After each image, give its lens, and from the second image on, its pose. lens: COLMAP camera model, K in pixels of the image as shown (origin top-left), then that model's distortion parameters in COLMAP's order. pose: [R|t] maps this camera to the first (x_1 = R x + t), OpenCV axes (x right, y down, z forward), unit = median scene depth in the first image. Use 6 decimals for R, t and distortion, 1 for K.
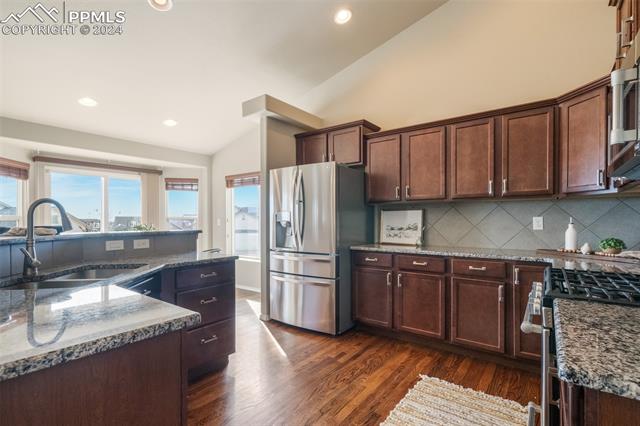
lens RADIAL K [[309.8, 0, 319.5], [0, 309.8, 217.0], [0, 0, 1]] dist [-0.001869, -0.000308]
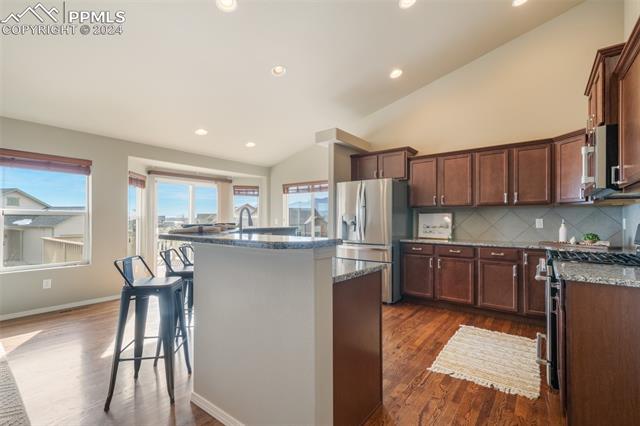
lens RADIAL K [[292.6, 0, 320.0], [0, 292.6, 213.0], [0, 0, 1]] dist [0.001807, 0.000190]
pose [[0.999875, 0.004876, -0.015041, -0.268244], [-0.005077, 0.999898, -0.013353, -0.003750], [0.014974, 0.013427, 0.999798, -0.342143]]
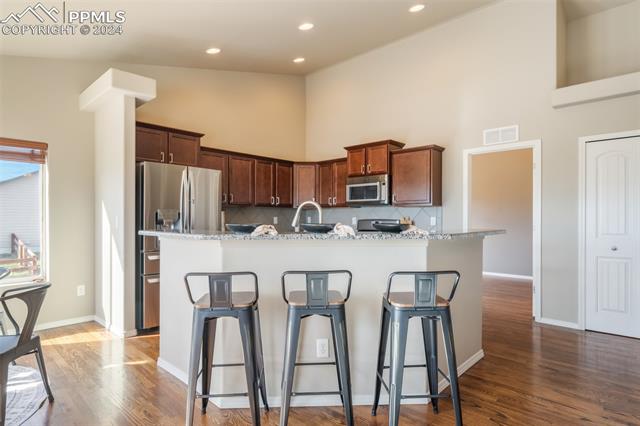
lens RADIAL K [[344.0, 0, 320.0], [0, 344.0, 220.9], [0, 0, 1]] dist [0.000419, -0.000019]
pose [[0.098770, 0.001265, 0.995109, -1.349115], [-0.005971, 0.999982, -0.000678, 0.021895], [-0.995092, -0.005874, 0.098776, 0.507630]]
